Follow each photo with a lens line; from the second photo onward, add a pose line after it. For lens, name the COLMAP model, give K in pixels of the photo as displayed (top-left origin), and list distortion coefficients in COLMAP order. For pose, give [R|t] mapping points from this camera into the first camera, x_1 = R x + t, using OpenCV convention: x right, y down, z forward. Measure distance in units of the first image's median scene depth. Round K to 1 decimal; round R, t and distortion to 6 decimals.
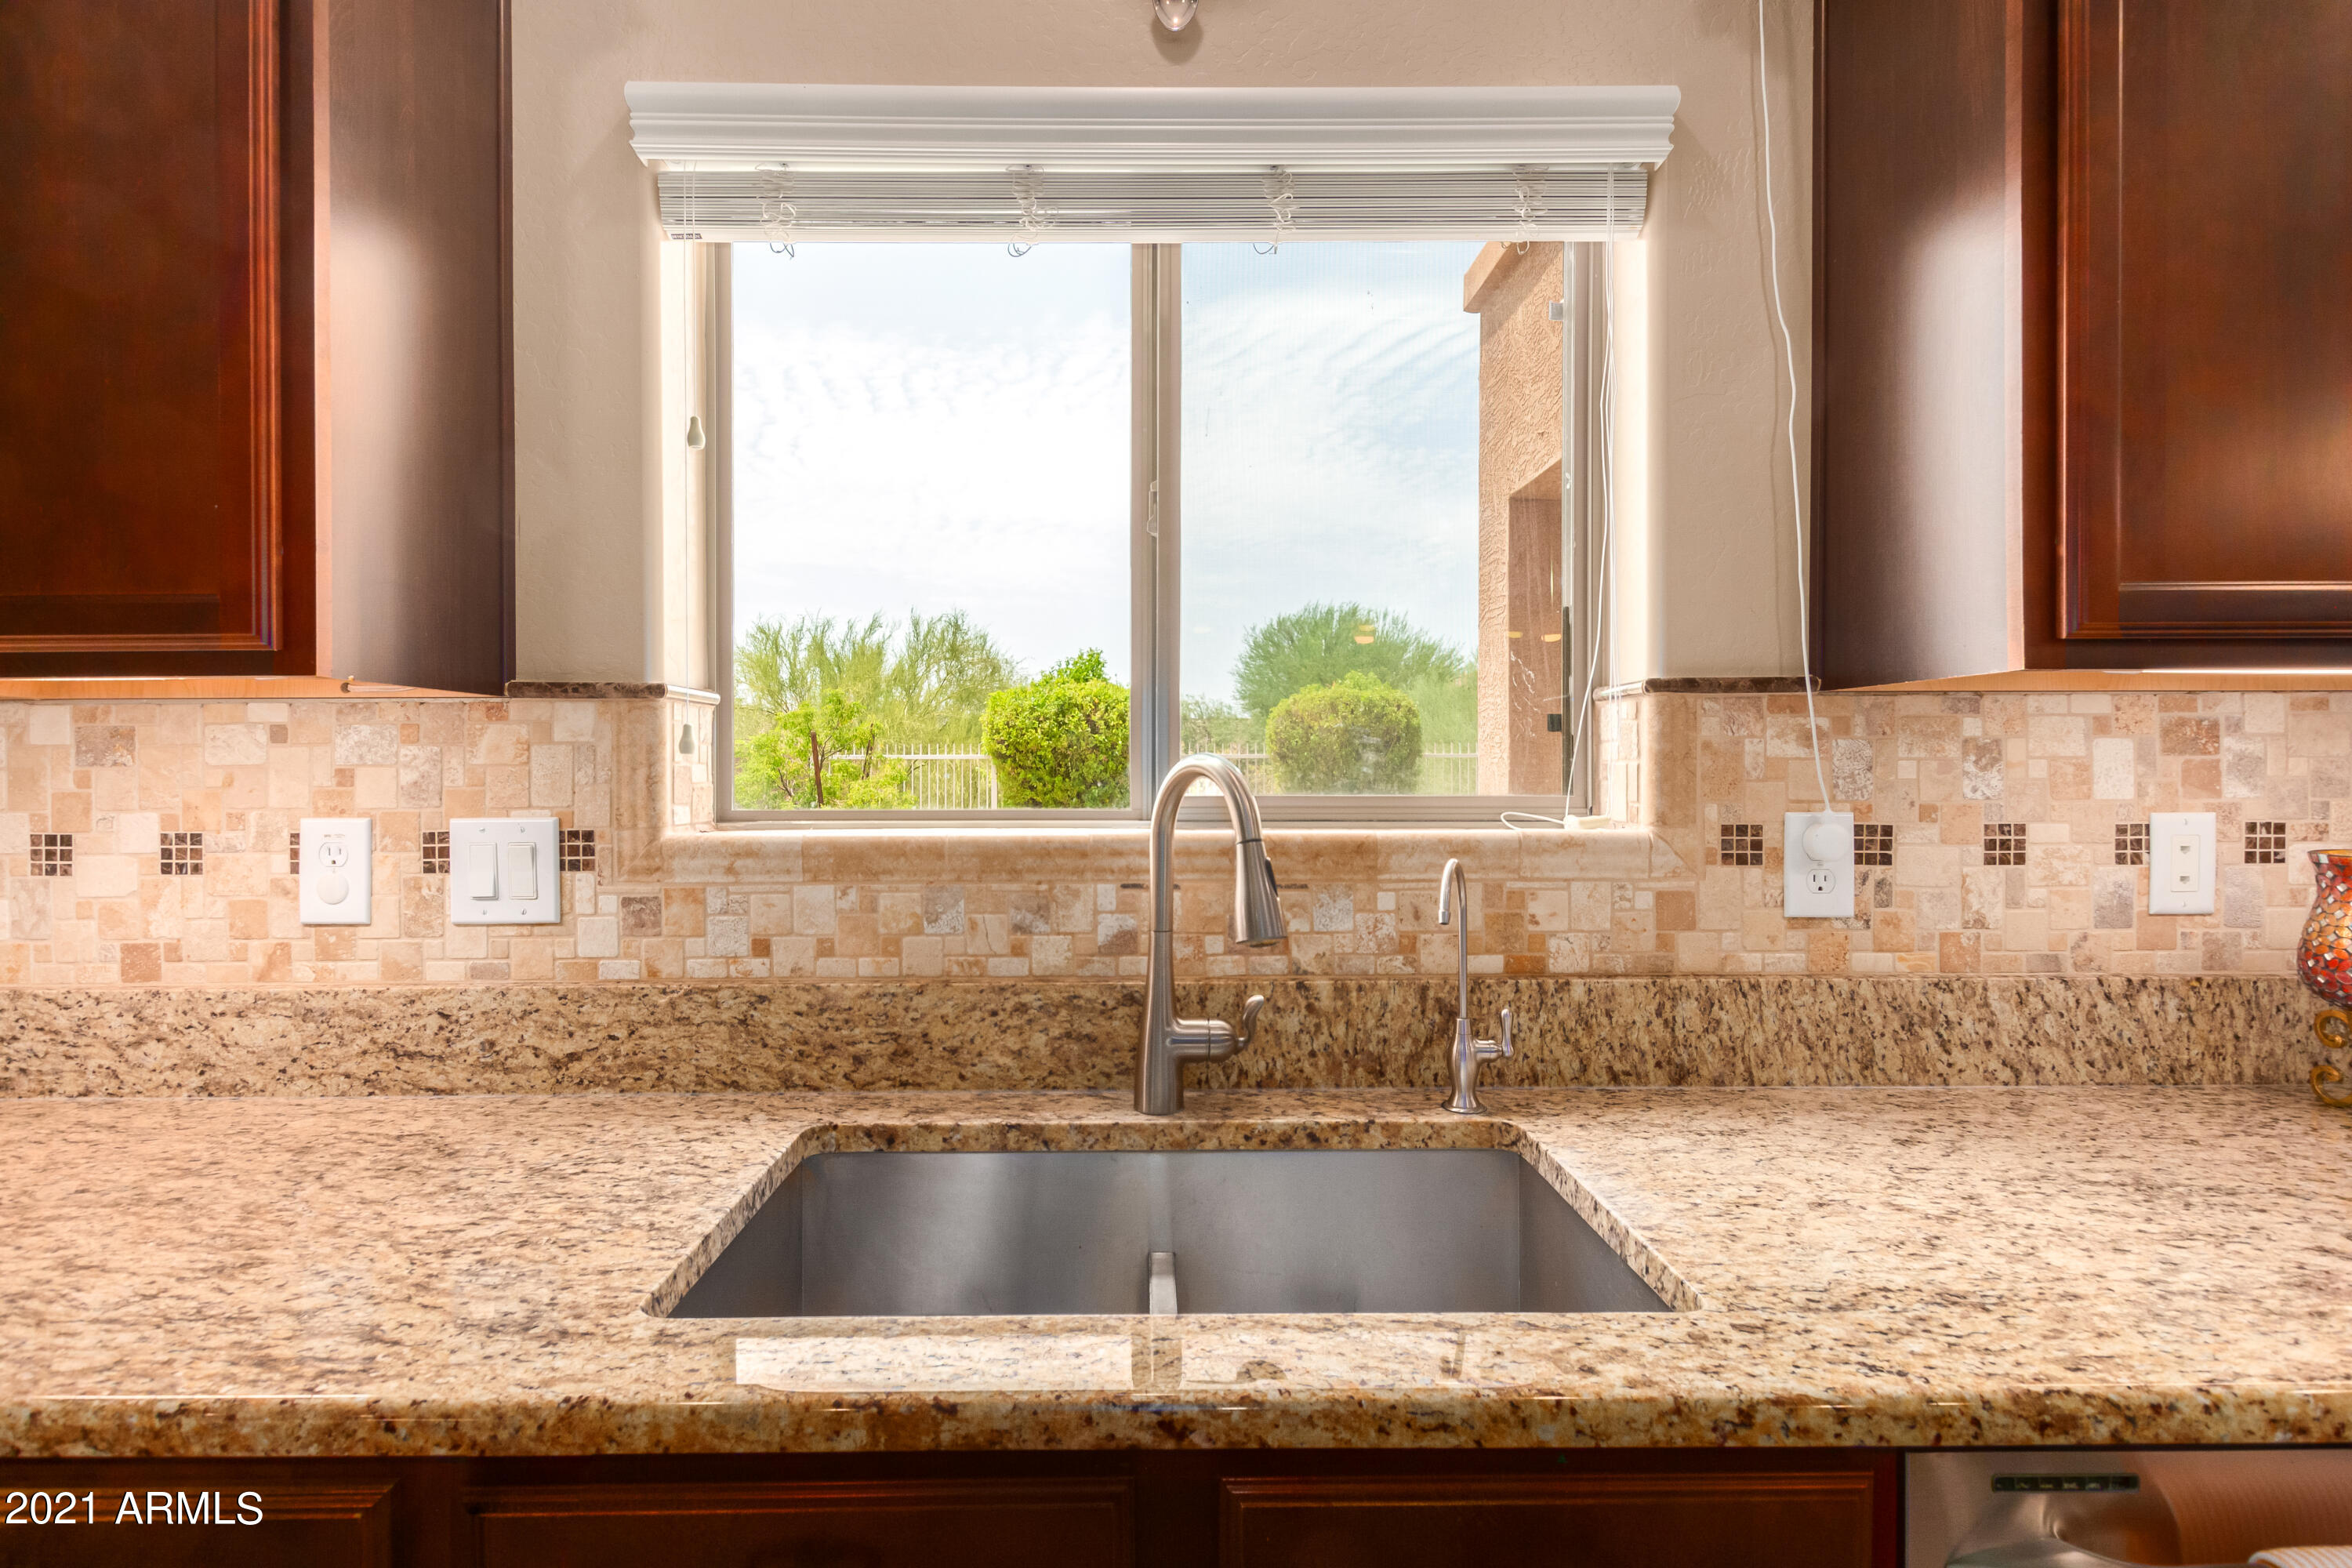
lens RADIAL K [[1116.3, 0, 1175.8], [0, 1116.3, 757.6], [0, 0, 1]] dist [0.023113, -0.012237]
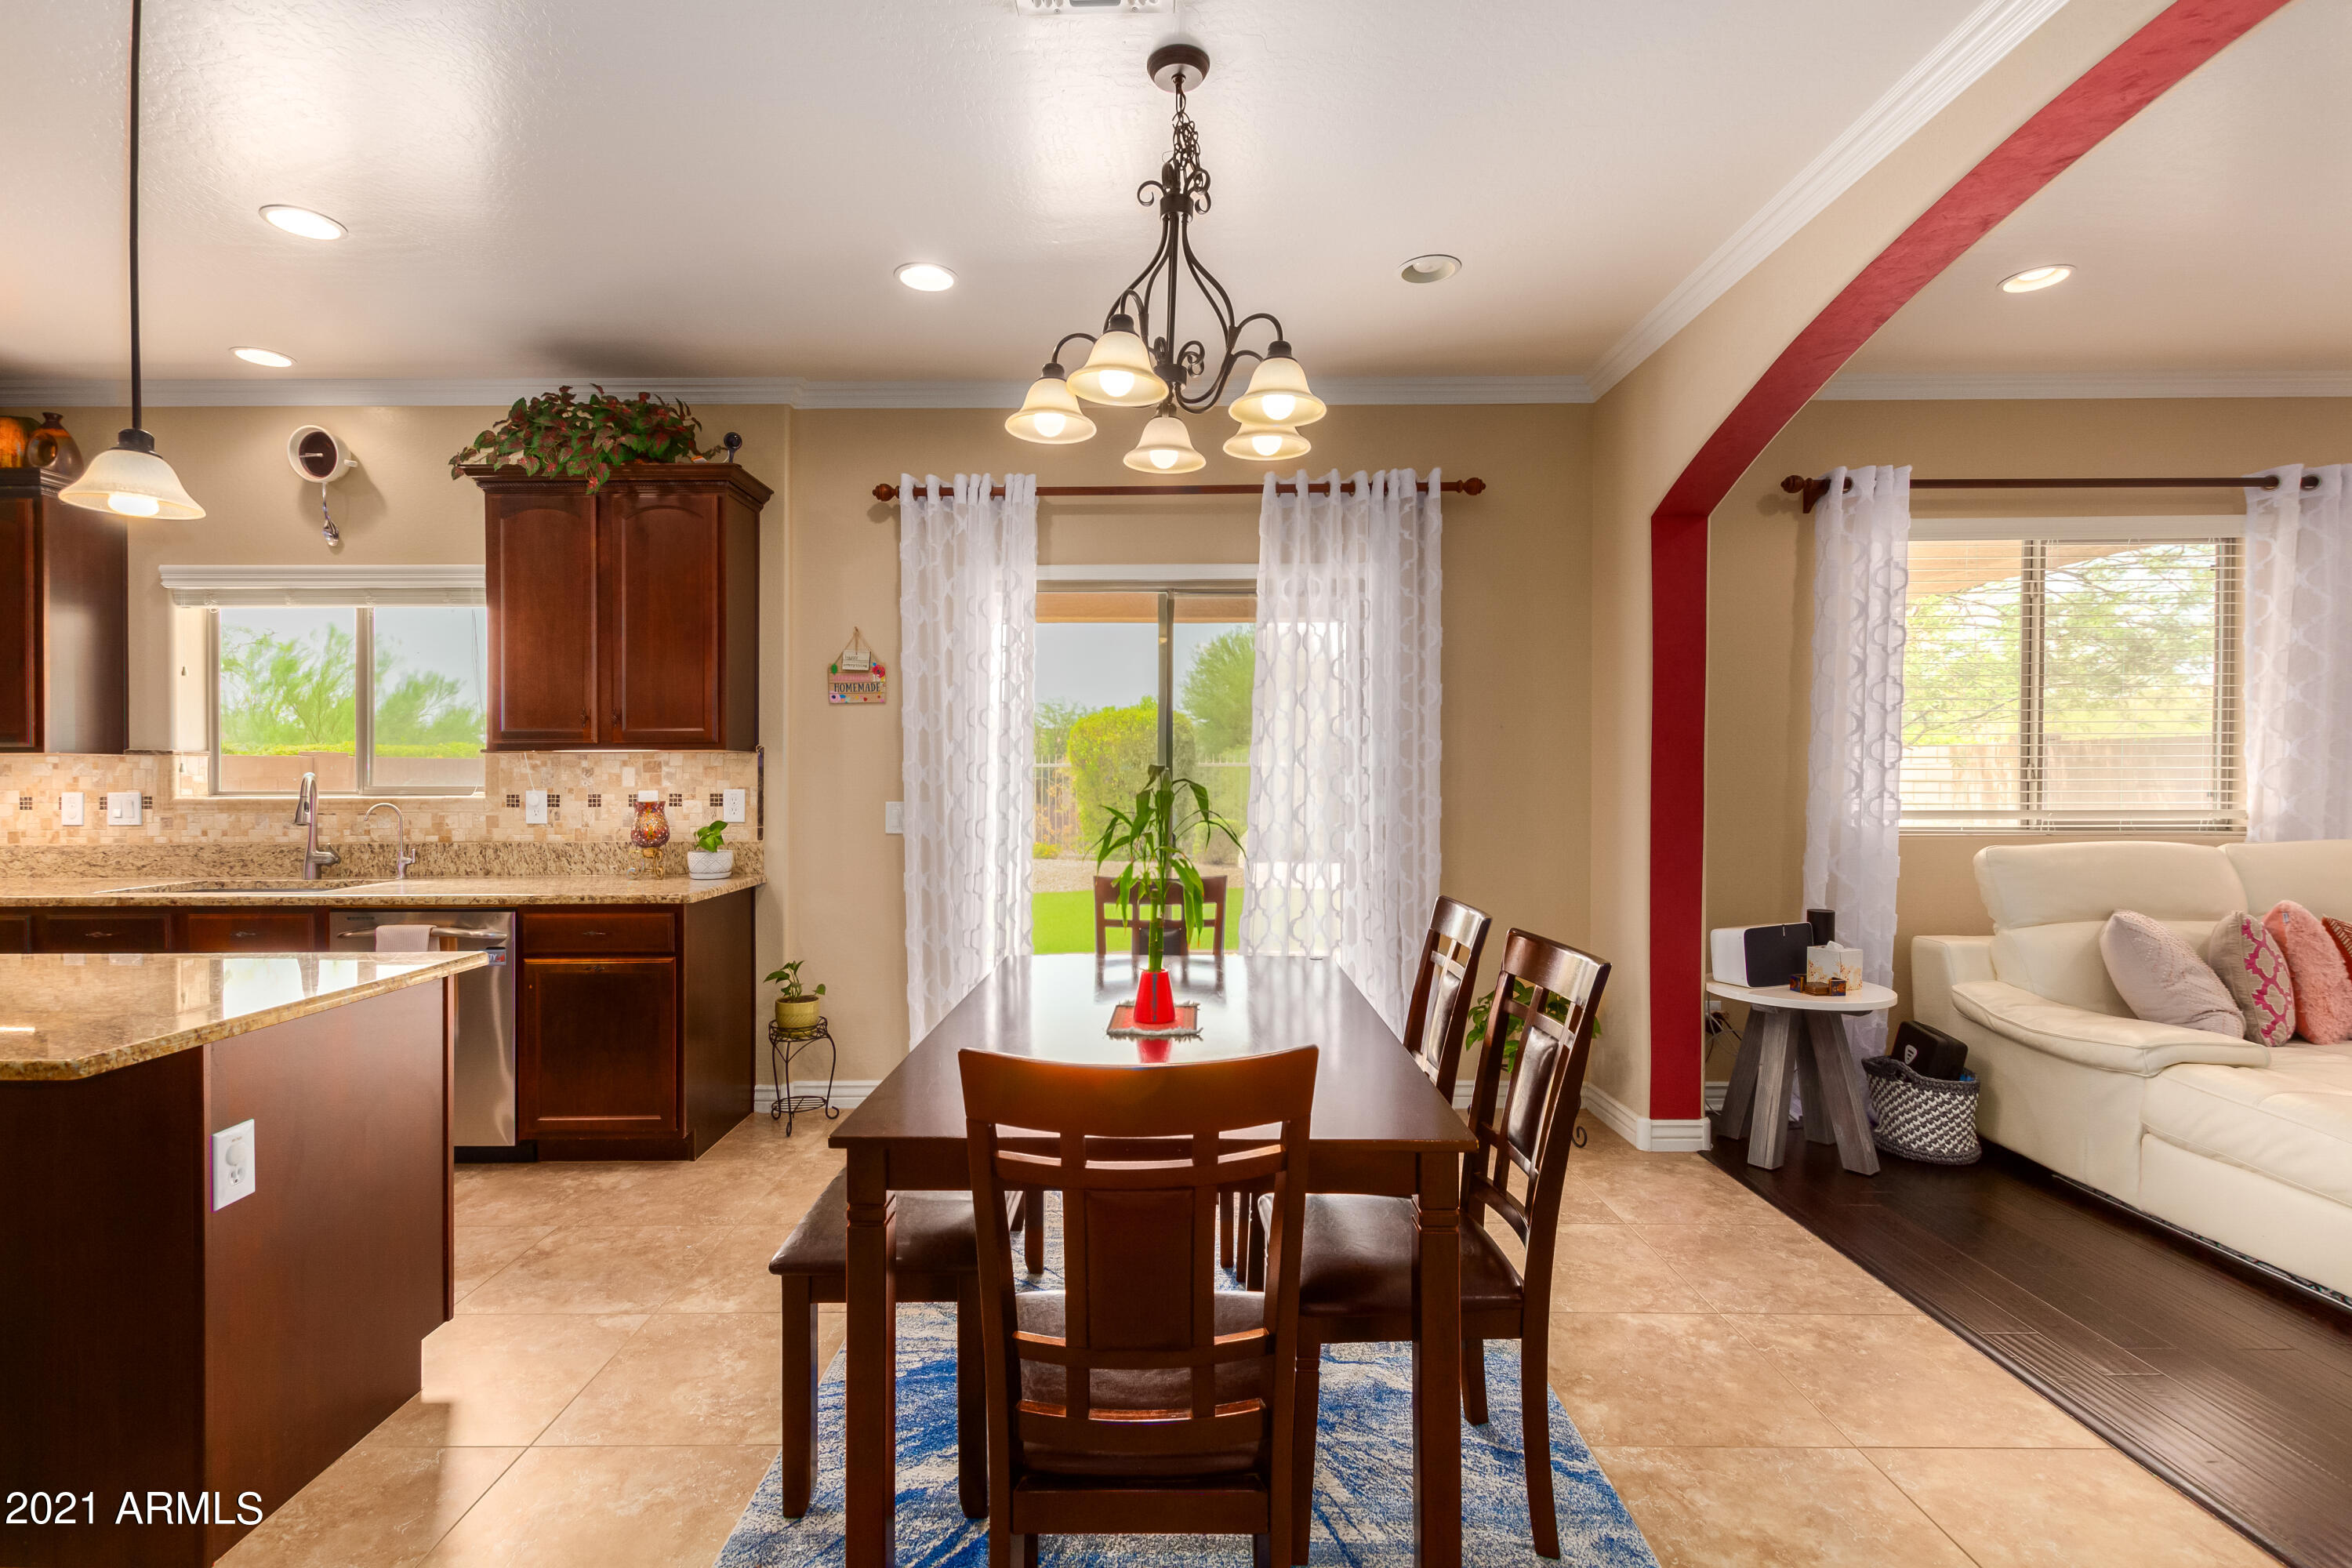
lens RADIAL K [[1076.9, 0, 1178.6], [0, 1076.9, 766.0], [0, 0, 1]] dist [-0.001115, -0.001258]
pose [[0.999997, -0.000090, -0.002404, 2.405047], [0.000093, 1.000000, 0.000945, -0.023905], [0.002404, -0.000945, 0.999997, -2.046099]]
